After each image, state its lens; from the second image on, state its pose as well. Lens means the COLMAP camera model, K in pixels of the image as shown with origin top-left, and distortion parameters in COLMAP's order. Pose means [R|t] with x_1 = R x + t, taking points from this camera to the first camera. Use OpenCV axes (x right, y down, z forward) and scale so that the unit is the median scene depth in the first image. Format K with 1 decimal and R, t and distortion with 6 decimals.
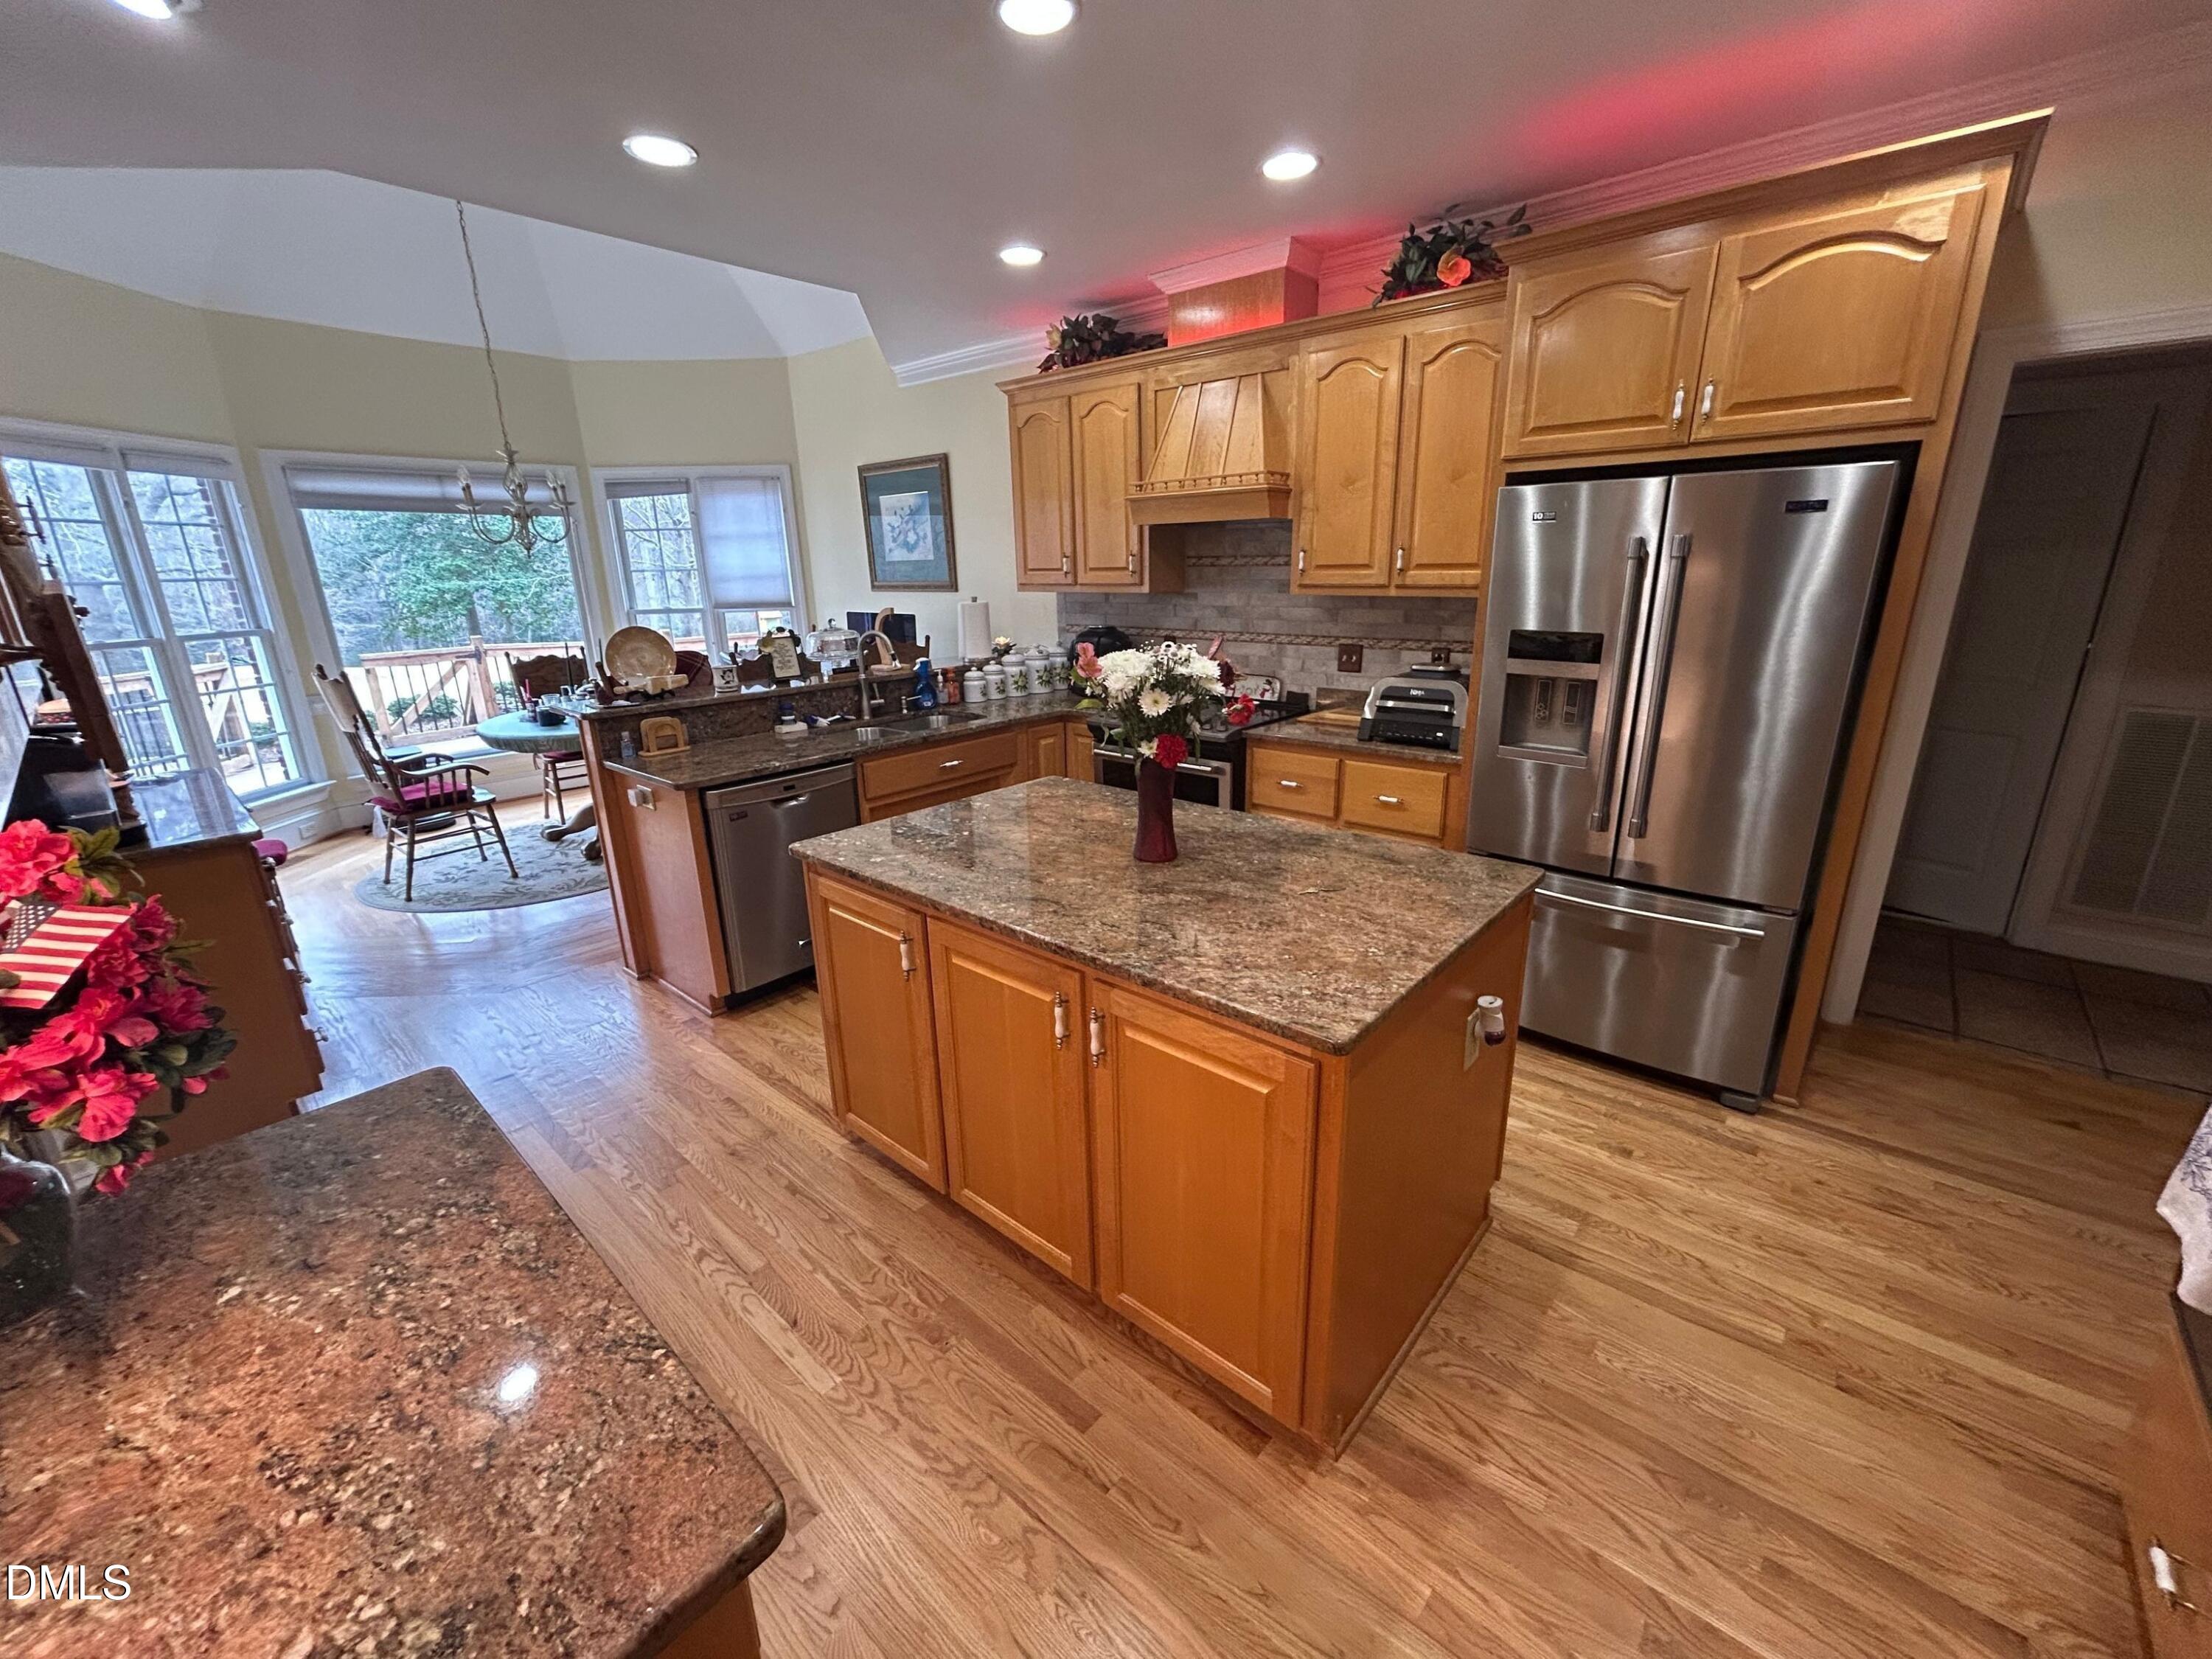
lens RADIAL K [[889.6, 0, 1107.3], [0, 889.6, 823.9], [0, 0, 1]] dist [-0.000500, 0.000080]
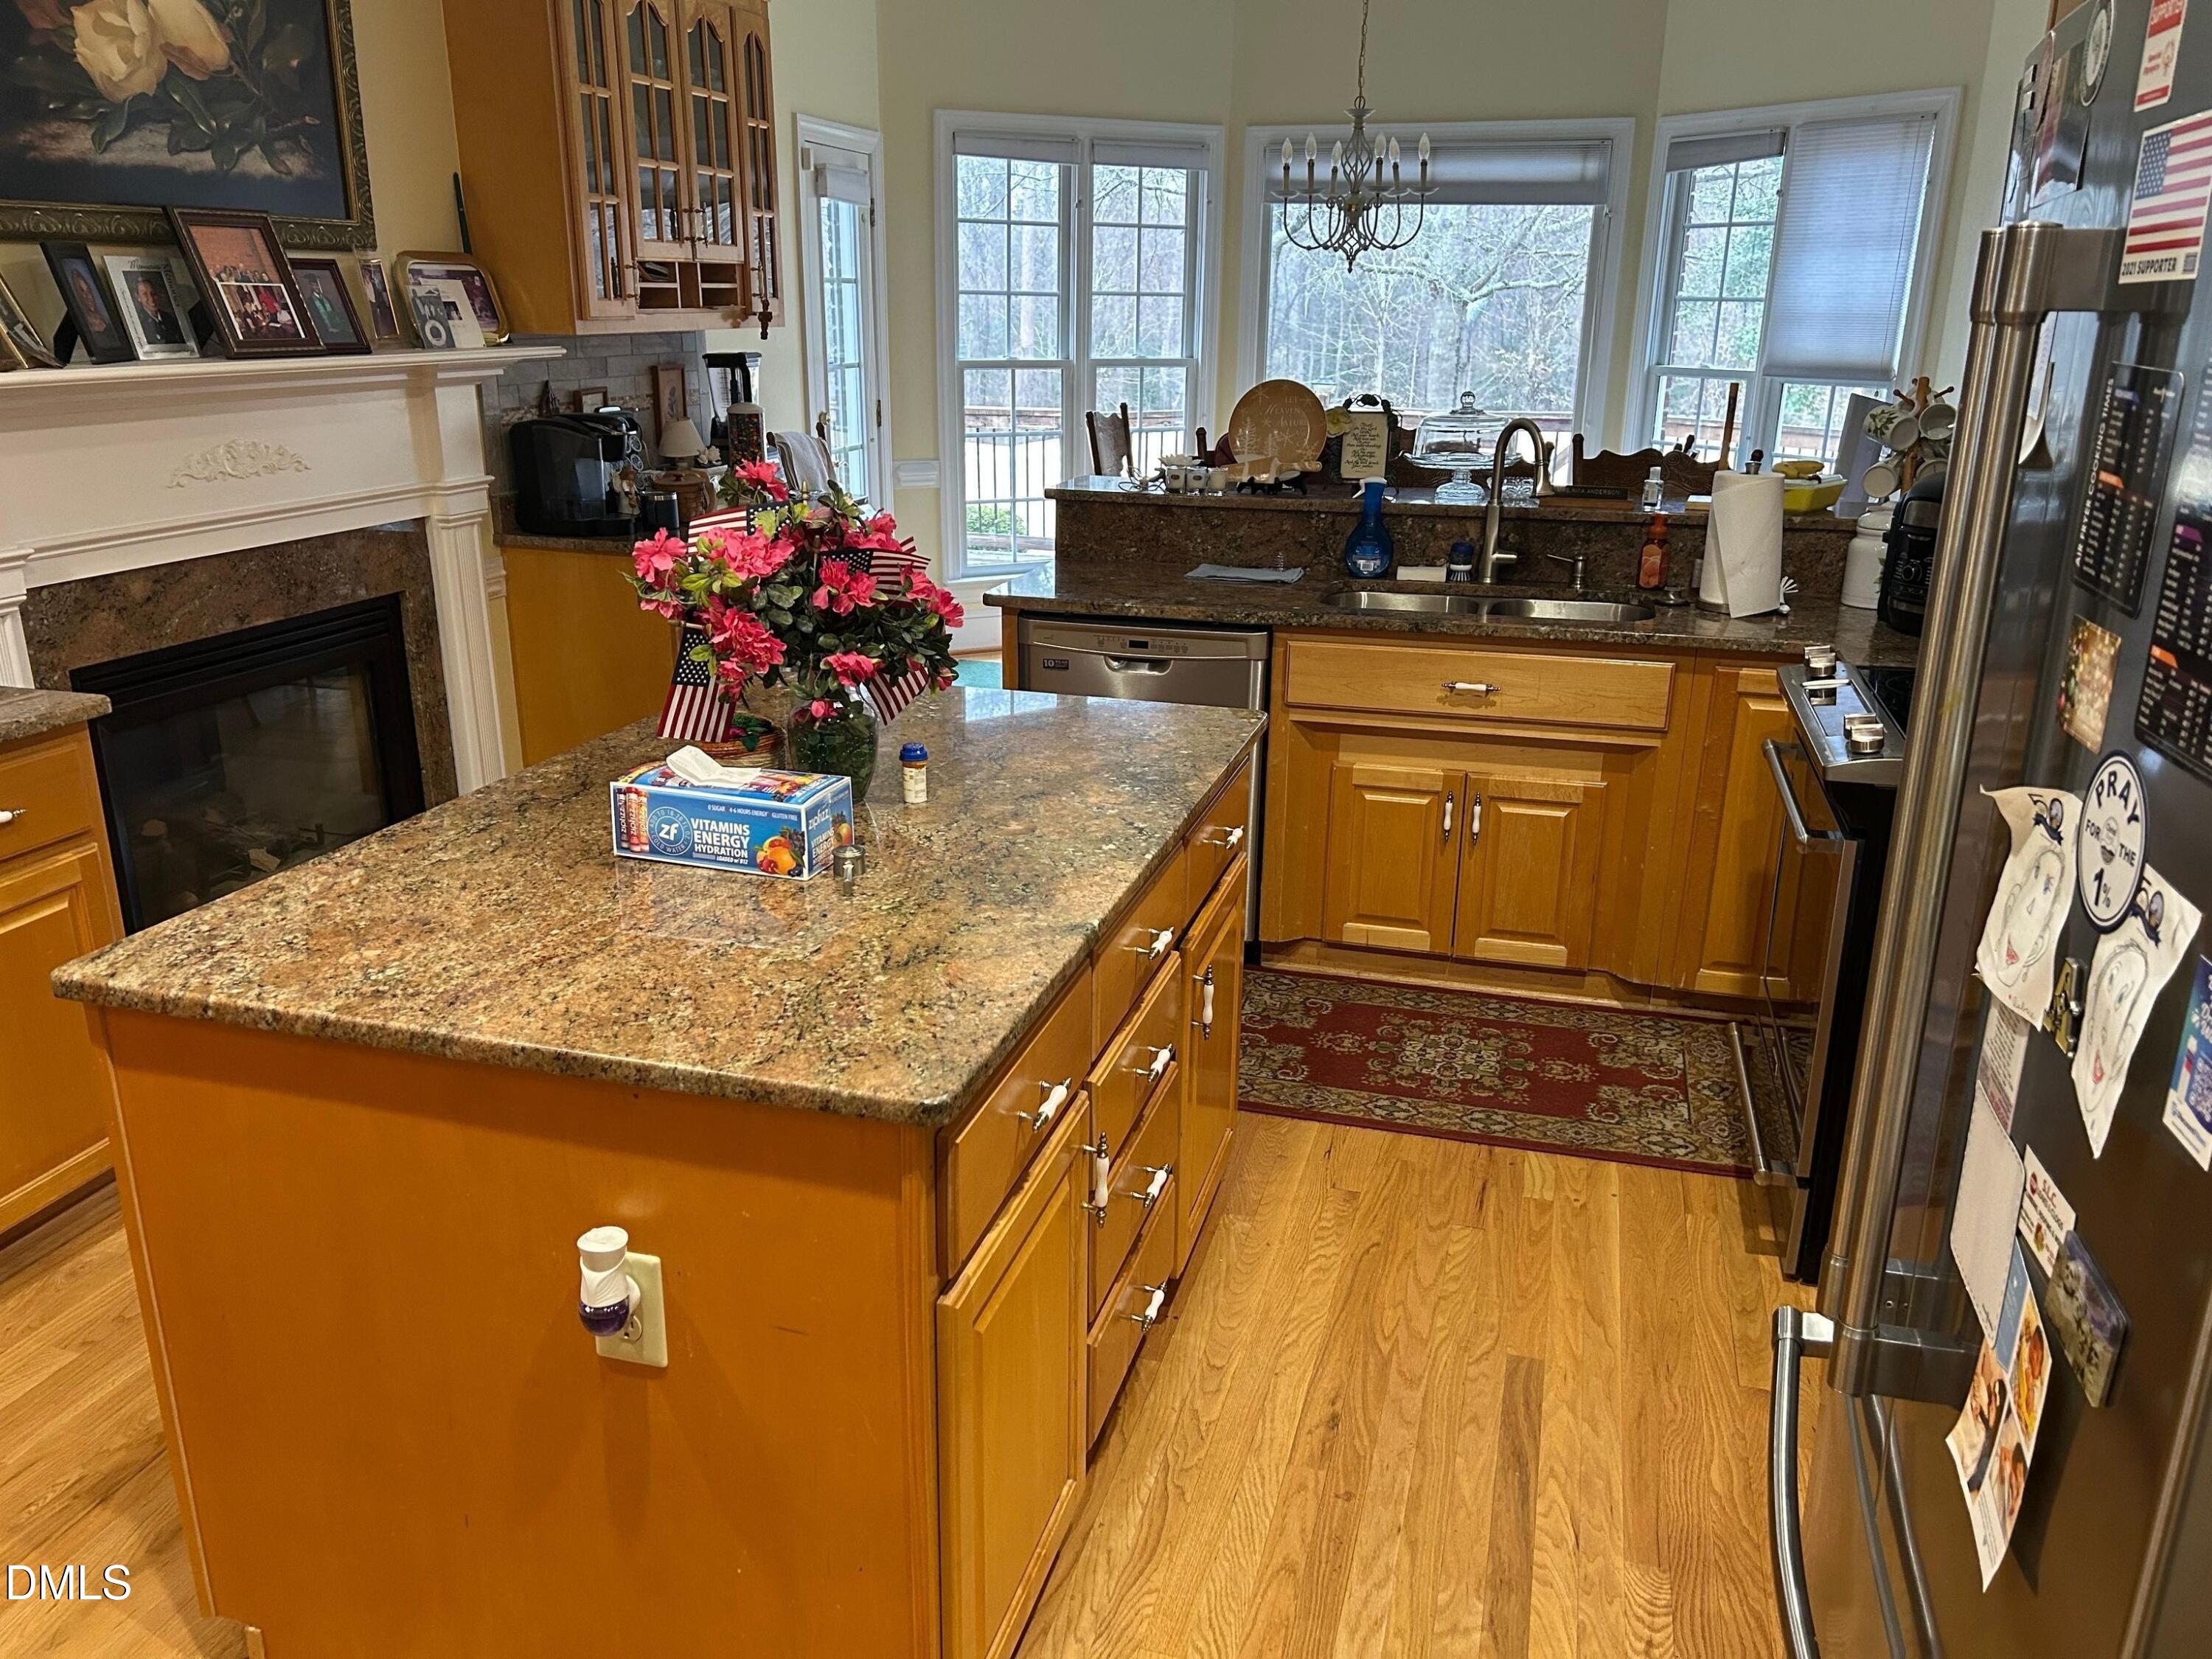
lens RADIAL K [[1660.7, 0, 1095.7], [0, 1660.7, 833.5], [0, 0, 1]] dist [0.072191, -0.096481]
pose [[0.419141, 0.301229, -0.856494, 0.565140], [-0.276407, 0.940914, 0.195654, -0.113013], [0.864823, 0.154734, 0.477638, 0.352824]]
